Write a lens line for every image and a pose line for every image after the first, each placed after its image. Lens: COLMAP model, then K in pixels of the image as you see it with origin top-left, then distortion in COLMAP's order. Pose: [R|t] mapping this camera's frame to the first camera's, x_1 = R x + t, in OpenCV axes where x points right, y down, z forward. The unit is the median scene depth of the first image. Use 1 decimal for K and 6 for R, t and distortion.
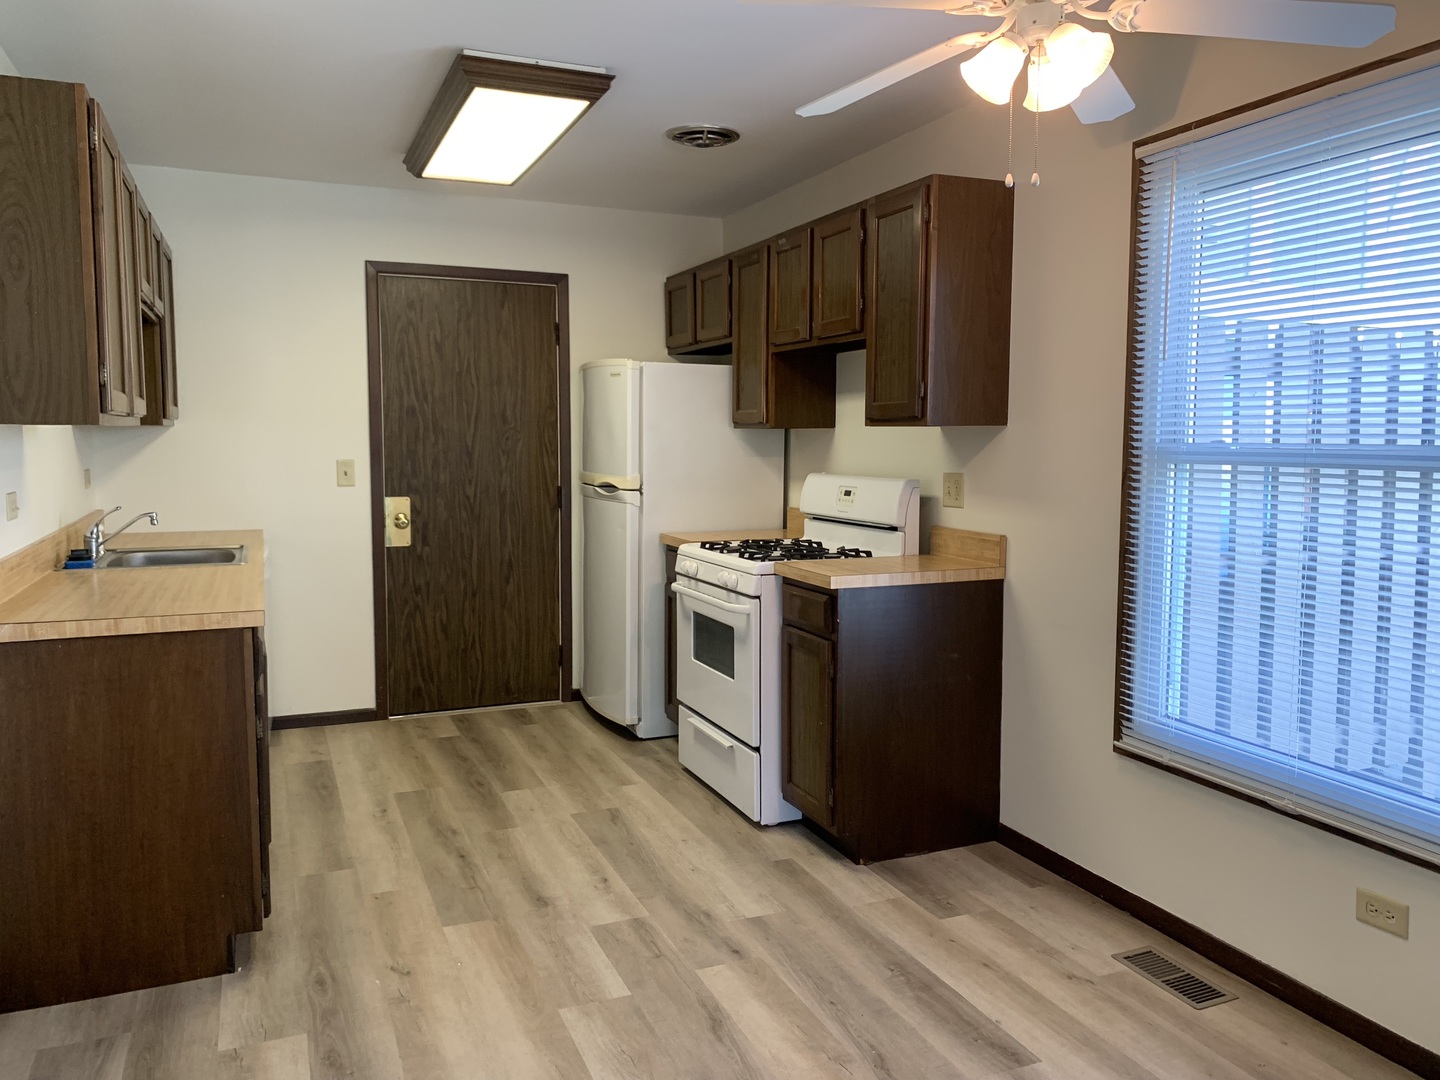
lens RADIAL K [[1093.0, 0, 720.3], [0, 1093.0, 533.1], [0, 0, 1]] dist [0.005402, -0.008090]
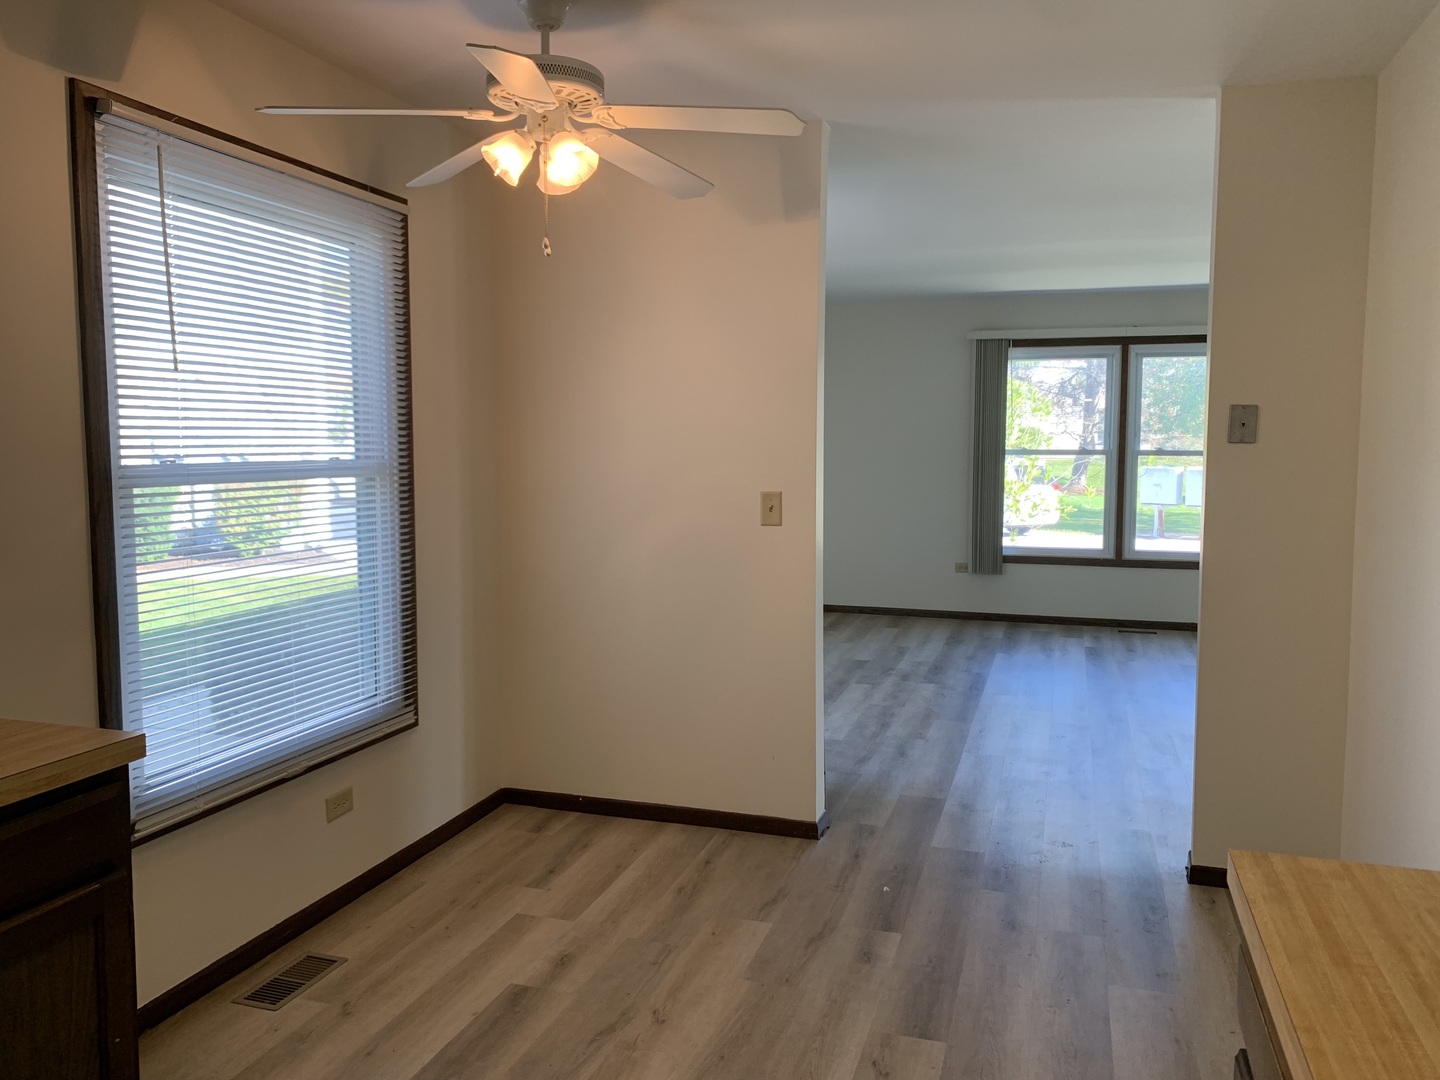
lens RADIAL K [[1103.2, 0, 721.4], [0, 1103.2, 534.6], [0, 0, 1]] dist [0.034528, -0.052320]
pose [[-0.763908, -0.059273, 0.642597, -0.440023], [0.053004, 0.986645, 0.154019, -0.119785], [-0.643144, 0.151717, -0.750565, 1.188038]]
